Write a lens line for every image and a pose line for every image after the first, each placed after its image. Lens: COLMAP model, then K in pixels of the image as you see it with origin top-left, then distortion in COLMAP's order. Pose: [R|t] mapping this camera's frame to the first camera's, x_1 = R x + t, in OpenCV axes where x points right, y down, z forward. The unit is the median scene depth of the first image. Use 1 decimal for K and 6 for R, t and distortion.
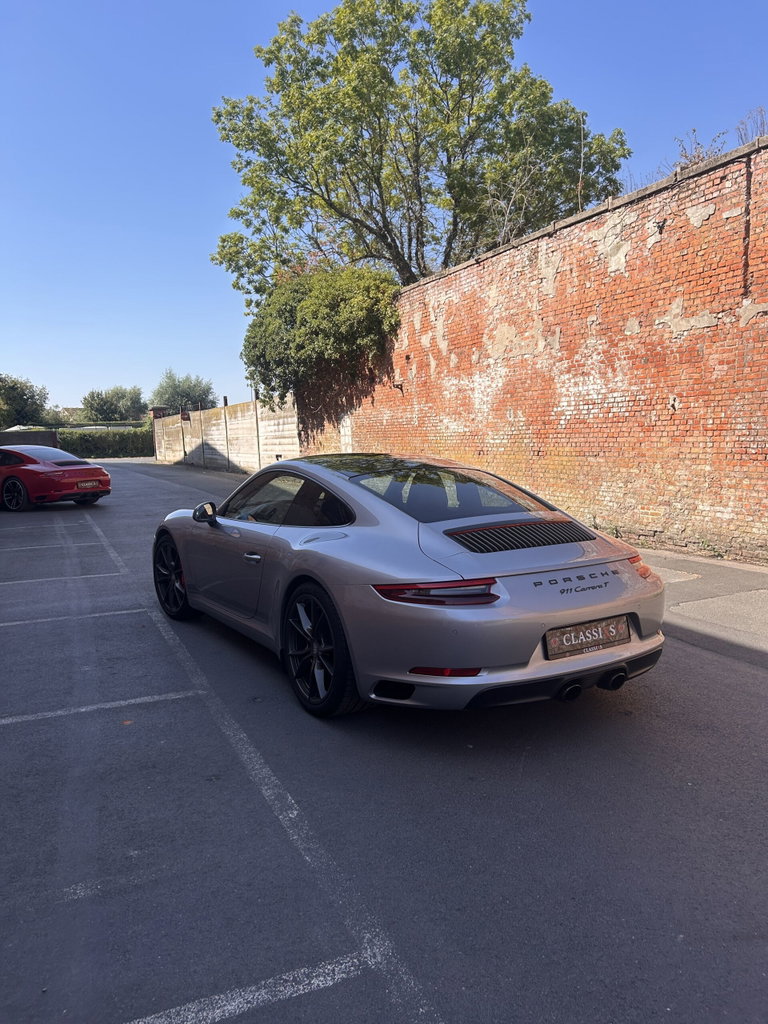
lens RADIAL K [[770.6, 0, 391.1], [0, 770.6, 513.8], [0, 0, 1]] dist [0.048771, -0.060348]
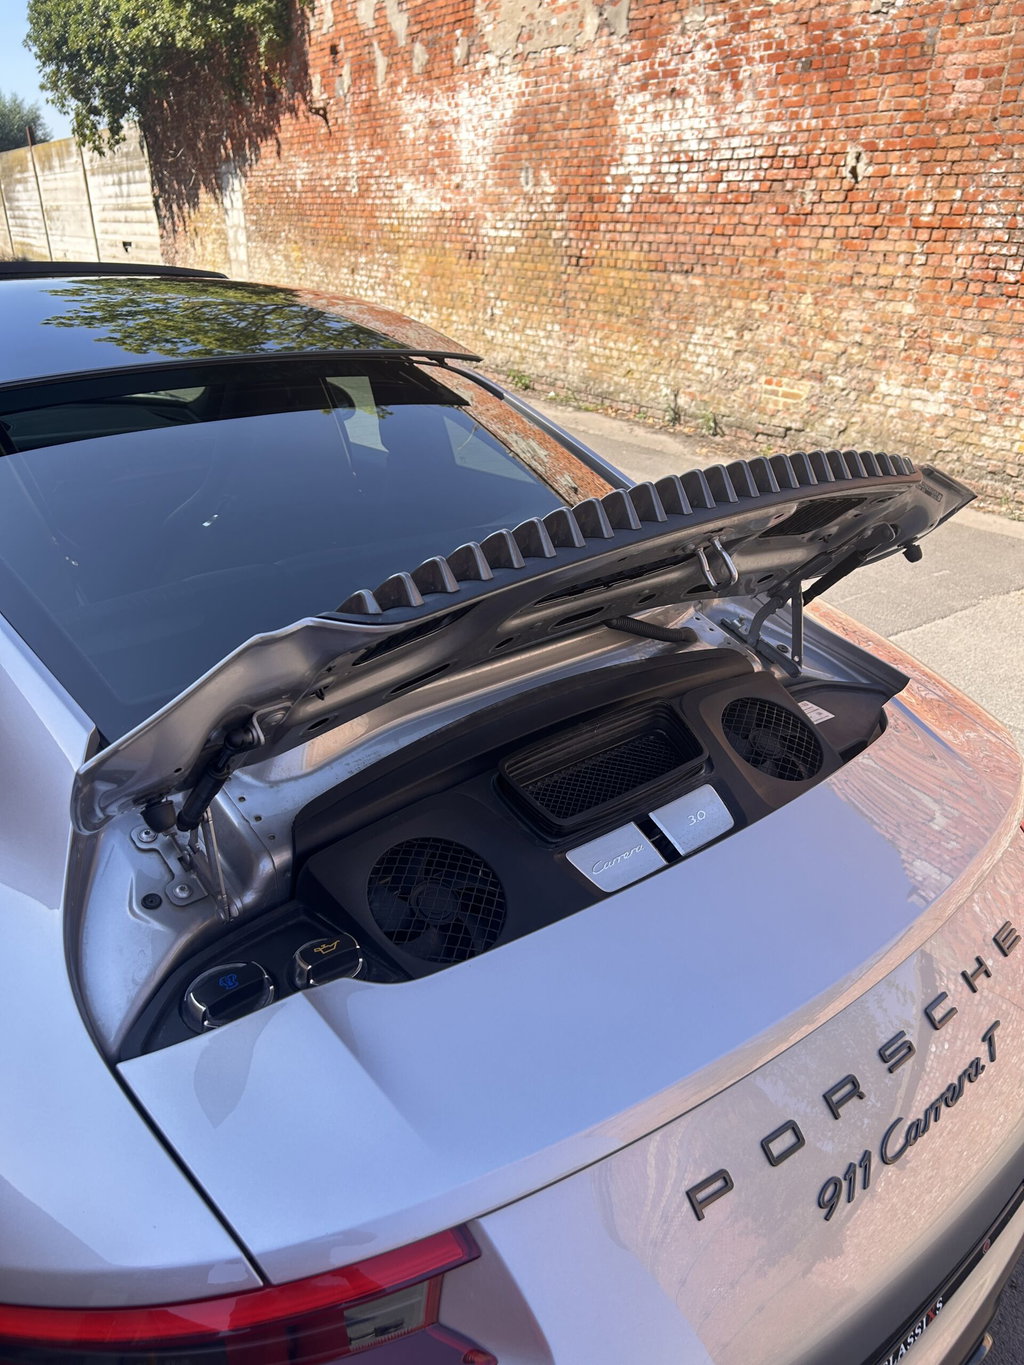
lens RADIAL K [[995.9, 0, 542.4], [0, 995.9, 681.9], [0, 0, 1]] dist [0.054831, -0.069322]
pose [[0.984929, -0.036798, 0.168999, 0.040541], [-0.020100, 0.946132, 0.323156, -0.029014], [-0.171787, -0.321683, 0.931133, 0.281036]]
